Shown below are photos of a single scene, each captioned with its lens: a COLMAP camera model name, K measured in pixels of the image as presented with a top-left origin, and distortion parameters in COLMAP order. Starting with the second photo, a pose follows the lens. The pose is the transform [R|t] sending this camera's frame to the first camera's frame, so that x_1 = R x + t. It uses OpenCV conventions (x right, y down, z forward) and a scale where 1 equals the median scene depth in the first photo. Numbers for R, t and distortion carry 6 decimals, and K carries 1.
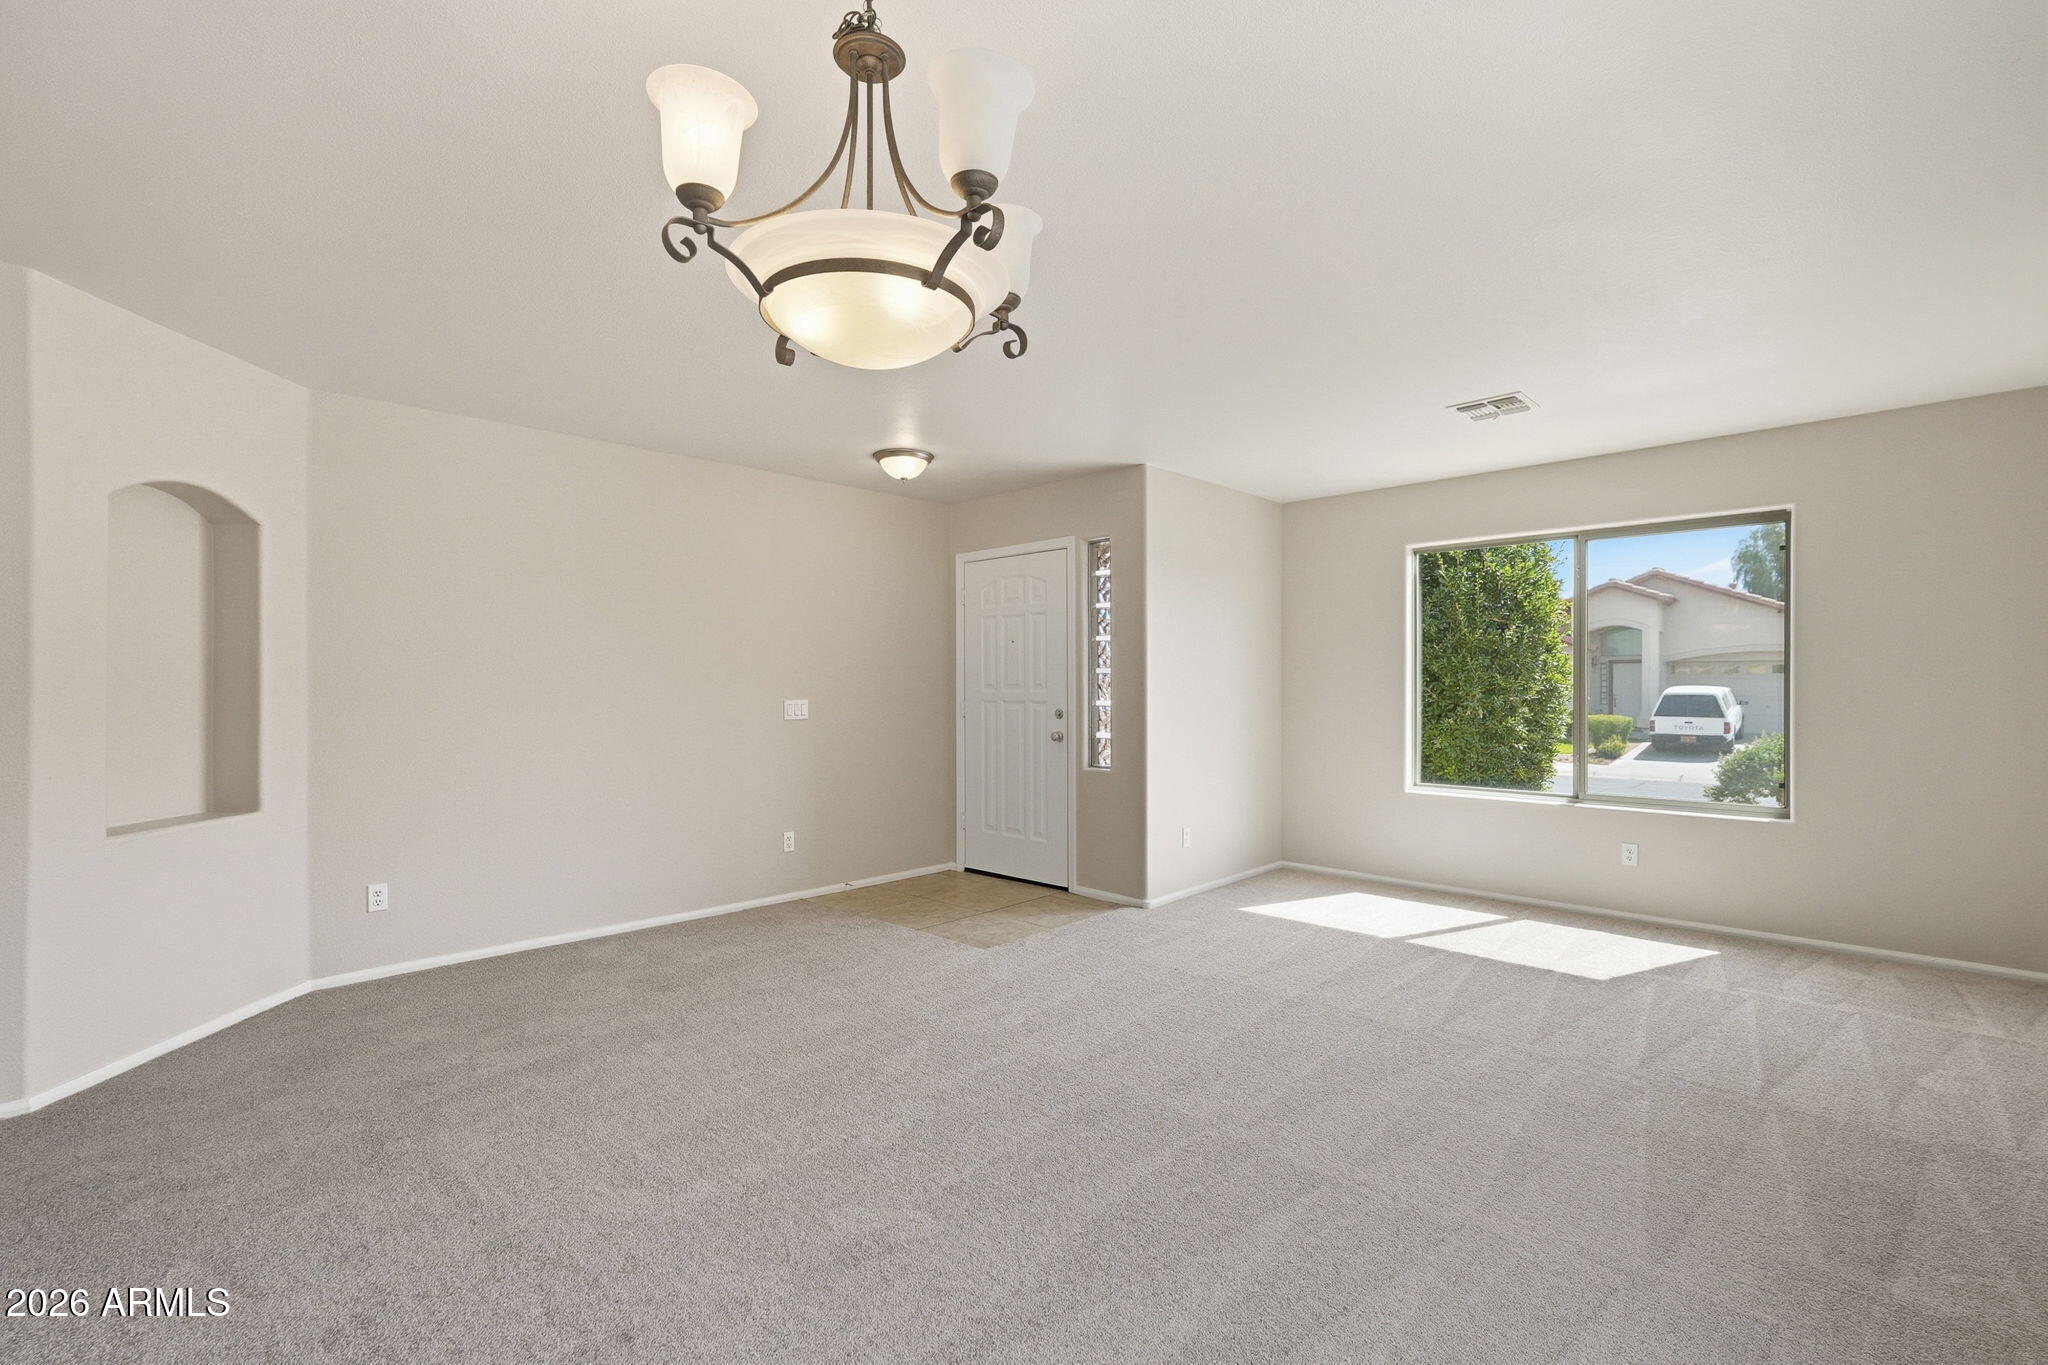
lens RADIAL K [[923.9, 0, 1024.0], [0, 923.9, 682.5], [0, 0, 1]] dist [-0.000108, 0.001171]
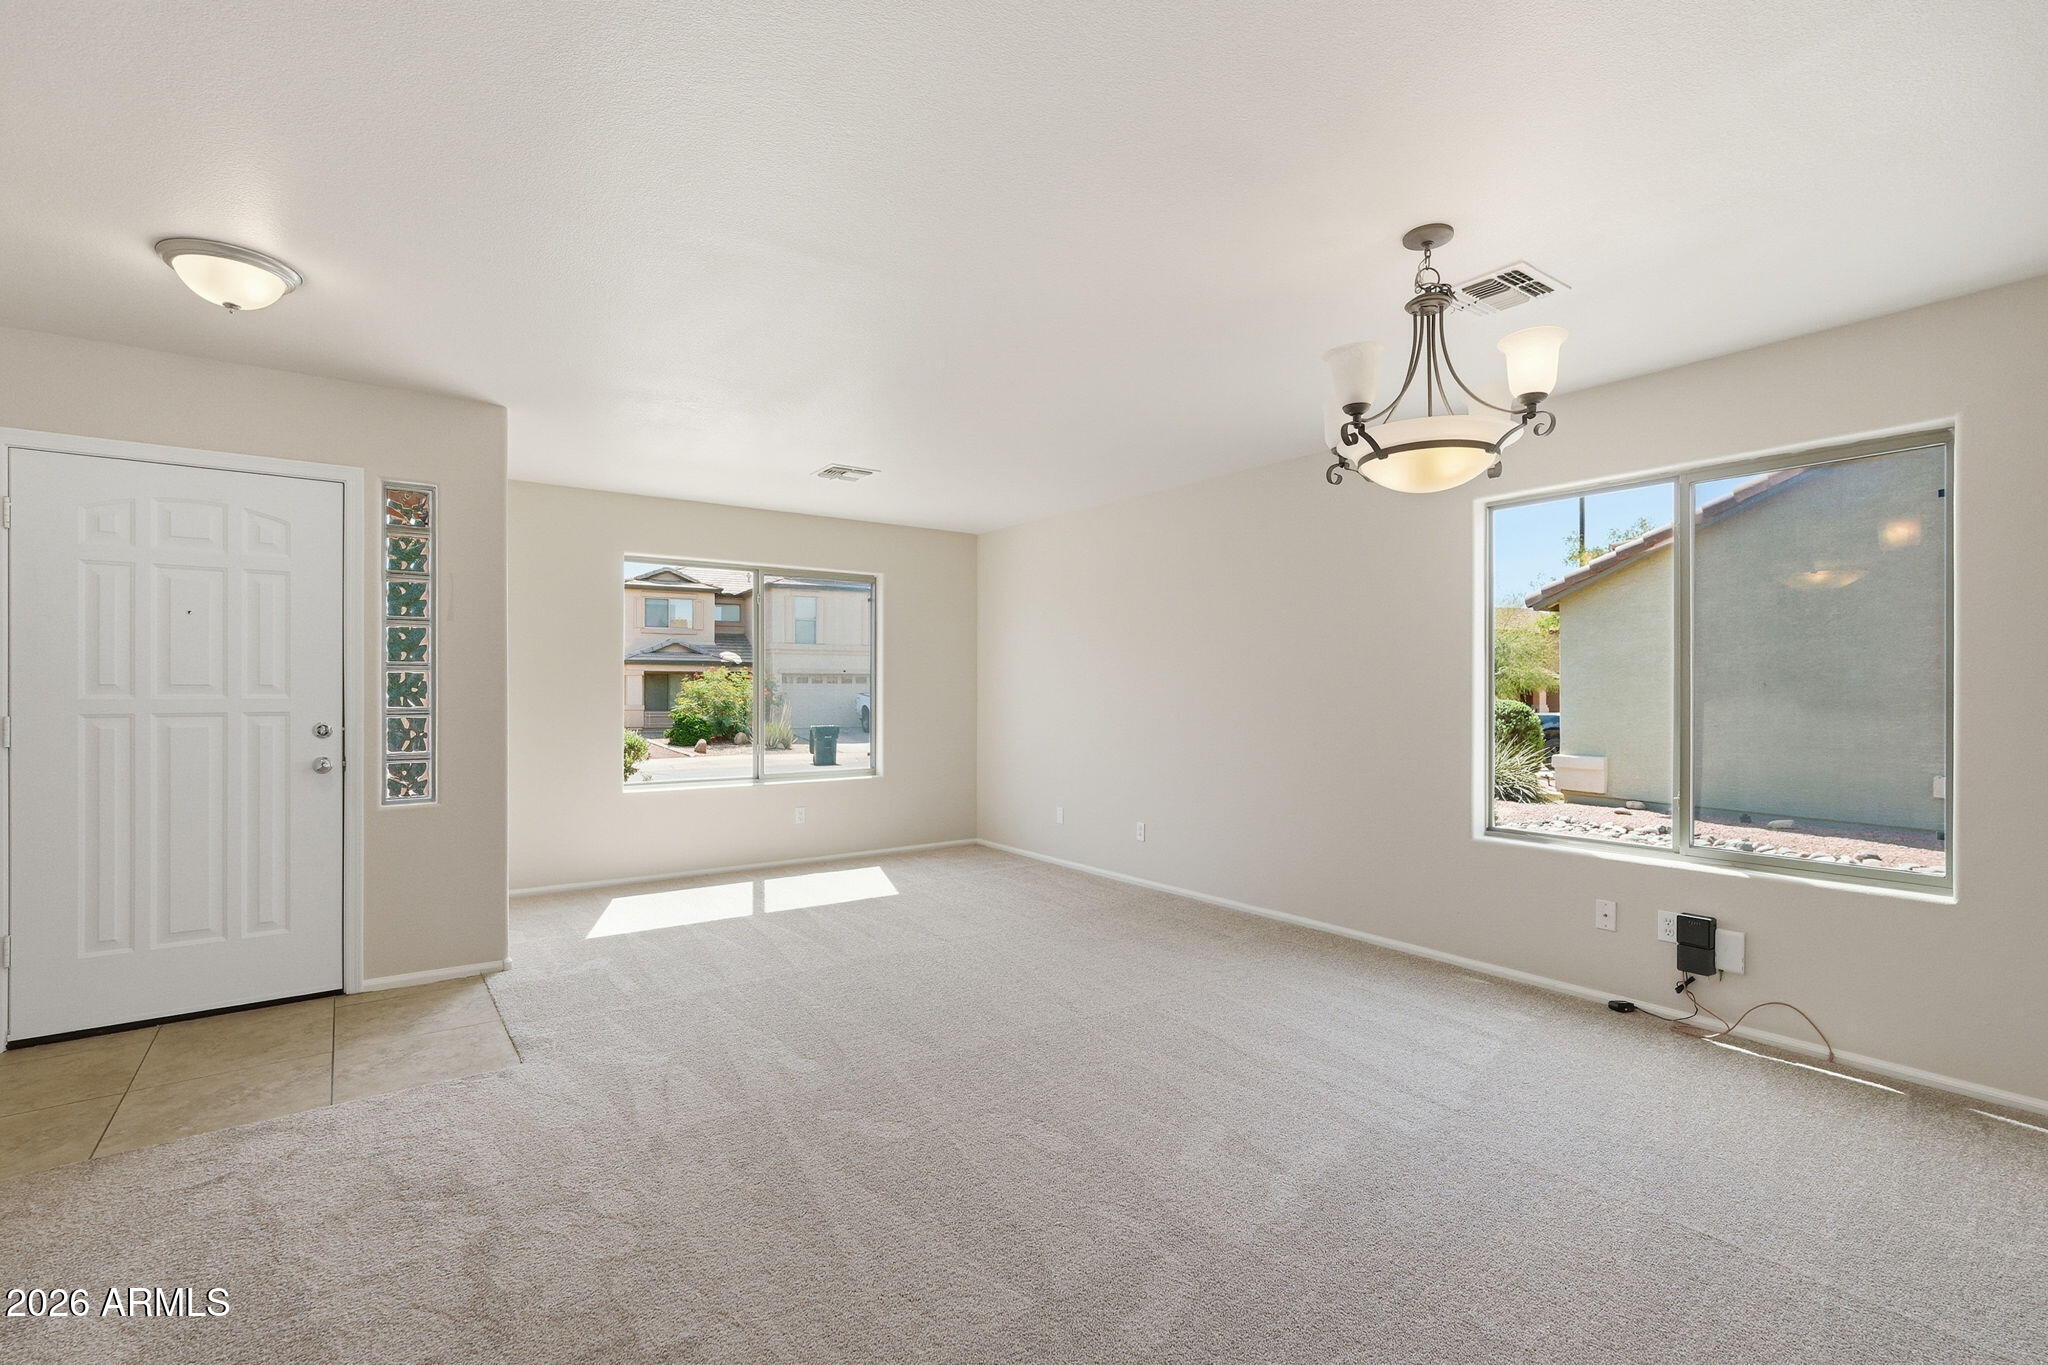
lens RADIAL K [[923.9, 0, 1024.0], [0, 923.9, 682.5], [0, 0, 1]] dist [-0.000108, 0.001171]
pose [[0.160018, 0.008186, 0.987080, -0.579488], [-0.005029, 0.999959, -0.007477, 0.002088], [-0.987101, -0.003768, 0.160053, 0.437583]]
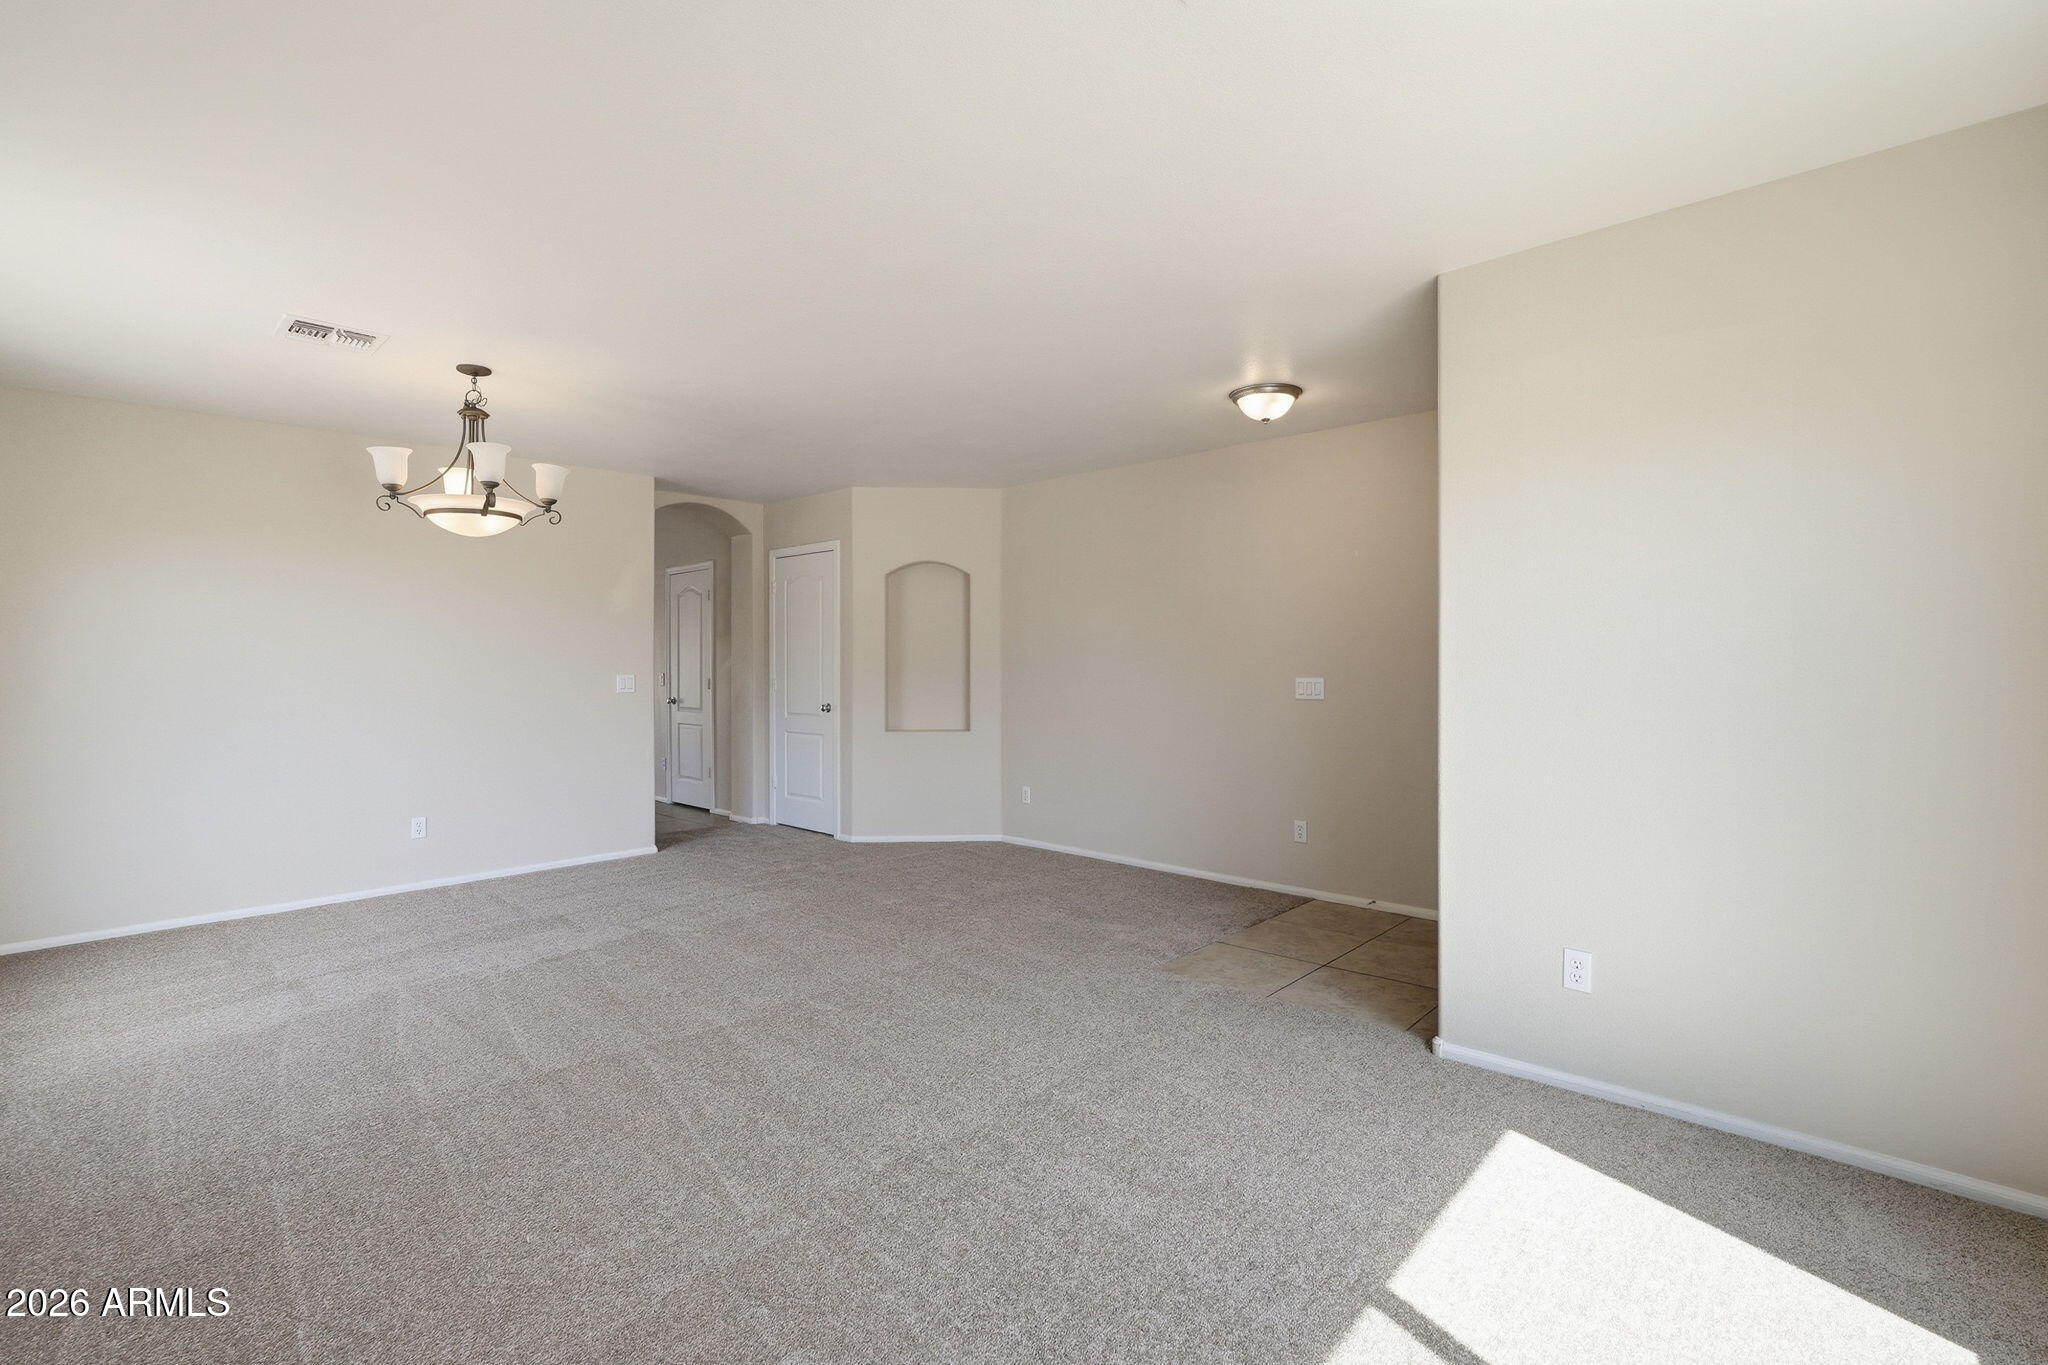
lens RADIAL K [[923.9, 0, 1024.0], [0, 923.9, 682.5], [0, 0, 1]] dist [-0.000108, 0.001171]
pose [[0.057503, 0.025371, -0.998023, 0.676819], [-0.003707, 0.999676, 0.025199, 0.002264], [0.998338, 0.002250, 0.057578, 0.708160]]
